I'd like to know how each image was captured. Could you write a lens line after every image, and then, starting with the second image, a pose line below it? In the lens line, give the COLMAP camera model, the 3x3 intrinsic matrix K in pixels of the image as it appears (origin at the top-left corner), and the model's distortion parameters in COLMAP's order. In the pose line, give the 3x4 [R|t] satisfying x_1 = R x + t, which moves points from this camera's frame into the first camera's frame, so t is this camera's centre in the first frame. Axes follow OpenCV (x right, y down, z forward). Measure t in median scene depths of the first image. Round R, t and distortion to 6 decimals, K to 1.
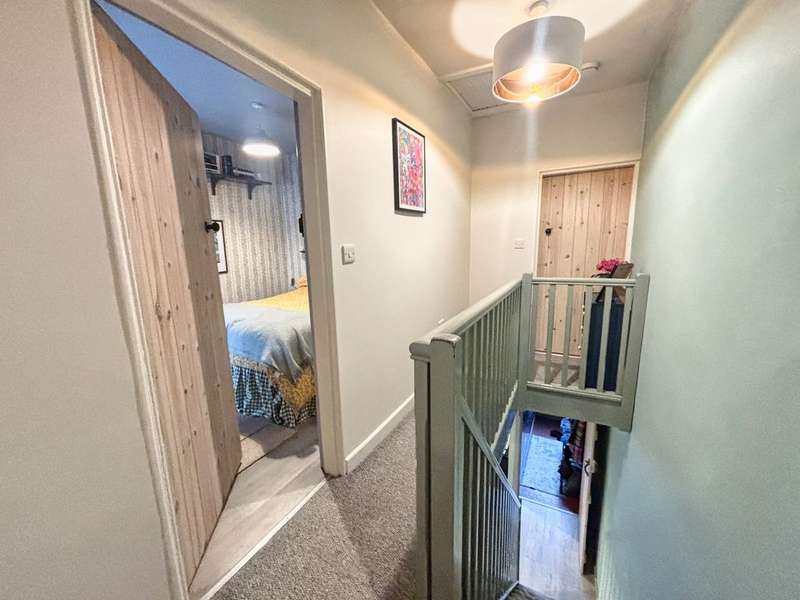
lens RADIAL K [[321.7, 0, 397.3], [0, 321.7, 300.6], [0, 0, 1]] dist [0.000998, -0.001549]
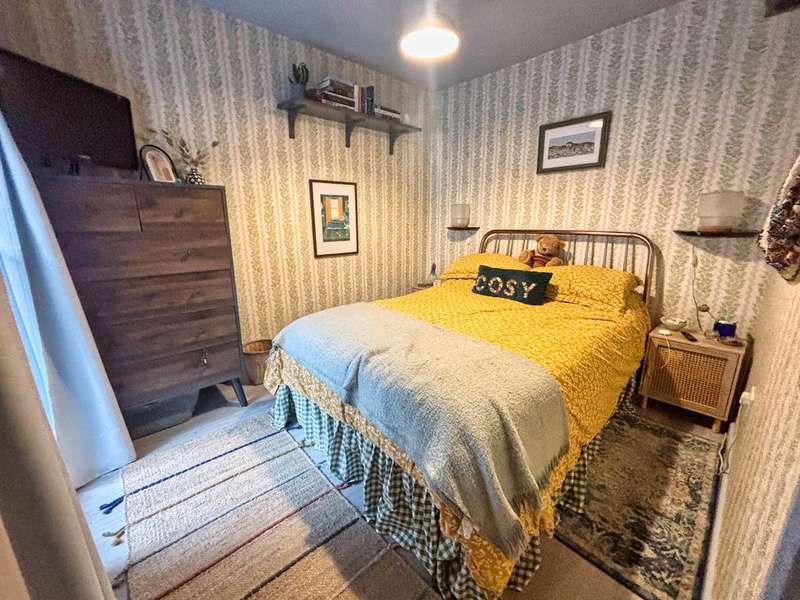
lens RADIAL K [[321.7, 0, 401.7], [0, 321.7, 299.3], [0, 0, 1]] dist [0.000998, -0.001549]
pose [[0.944539, 0.093342, -0.314855, -0.209480], [-0.072657, 0.994393, 0.076834, -0.054163], [0.320262, -0.049696, 0.946025, 0.359973]]
